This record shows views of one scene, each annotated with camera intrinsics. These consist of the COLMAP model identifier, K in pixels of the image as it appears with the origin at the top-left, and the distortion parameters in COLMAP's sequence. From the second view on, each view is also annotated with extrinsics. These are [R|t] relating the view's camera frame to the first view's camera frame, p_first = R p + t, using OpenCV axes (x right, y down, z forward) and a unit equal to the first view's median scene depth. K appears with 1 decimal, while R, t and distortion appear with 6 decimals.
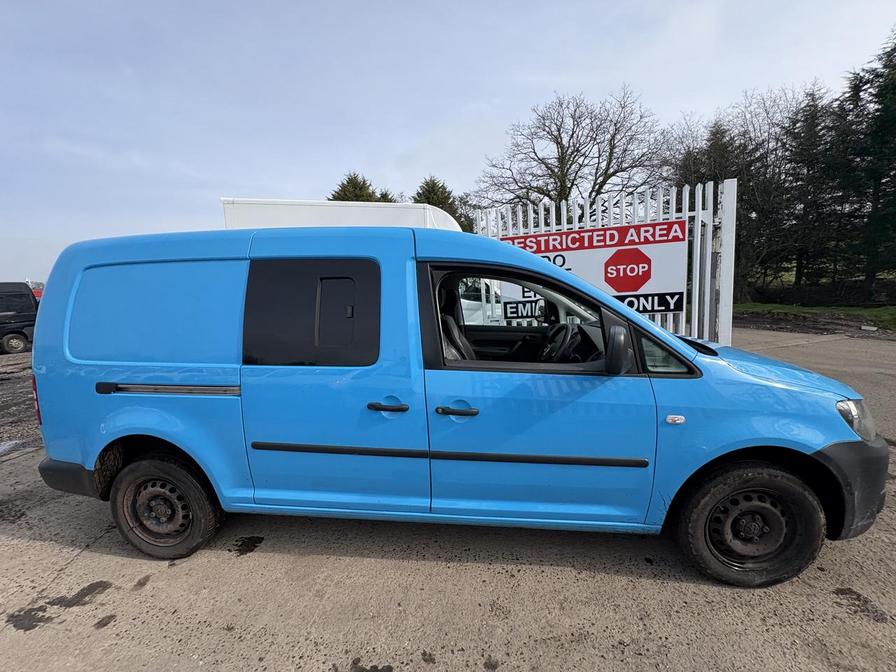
lens RADIAL K [[355.3, 0, 449.1], [0, 355.3, 335.5], [0, 0, 1]] dist [0.001281, -0.000205]
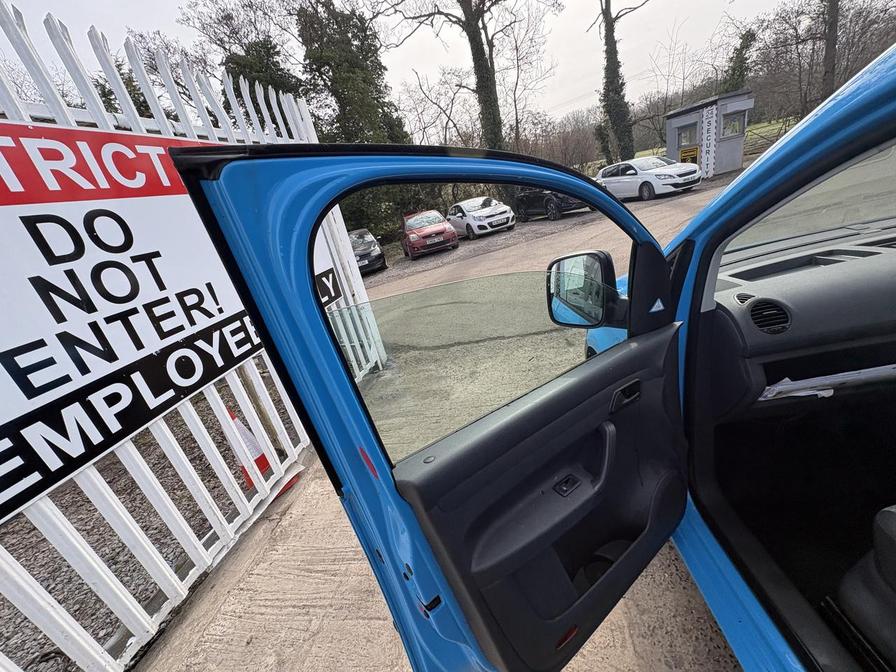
lens RADIAL K [[355.3, 0, 448.1], [0, 355.3, 335.2], [0, 0, 1]] dist [0.001281, -0.000205]
pose [[-0.000018, -0.303007, 0.952988, -0.001235], [0.360864, 0.888772, 0.282597, -0.037629], [-0.932618, 0.343904, 0.109328, 0.242750]]
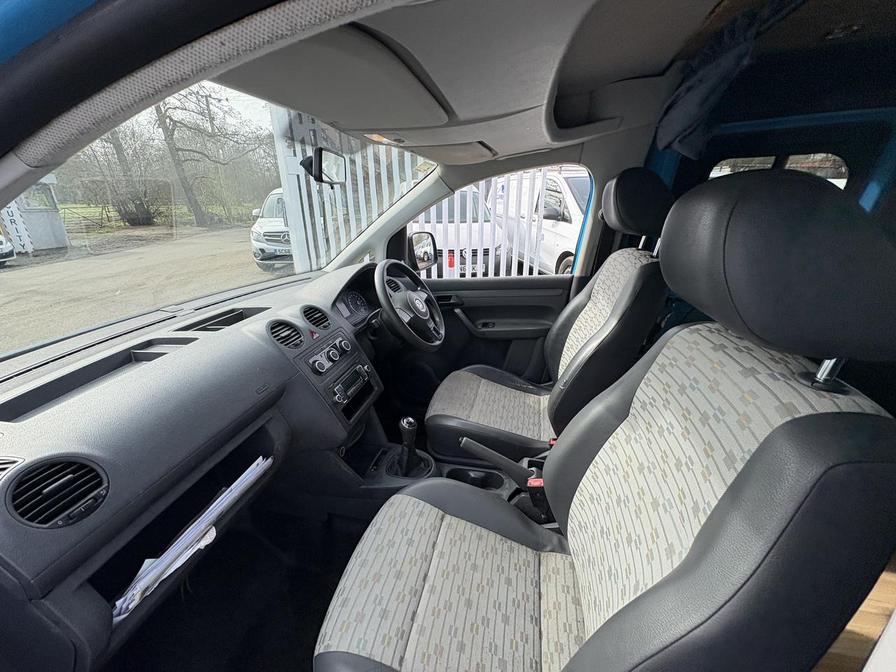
lens RADIAL K [[355.3, 0, 448.5], [0, 355.3, 334.8], [0, 0, 1]] dist [0.001281, -0.000205]
pose [[-0.990364, 0.019058, 0.137174, 0.018634], [0.082677, 0.875984, 0.475202, -0.027887], [-0.111106, 0.481964, -0.869118, 0.214765]]
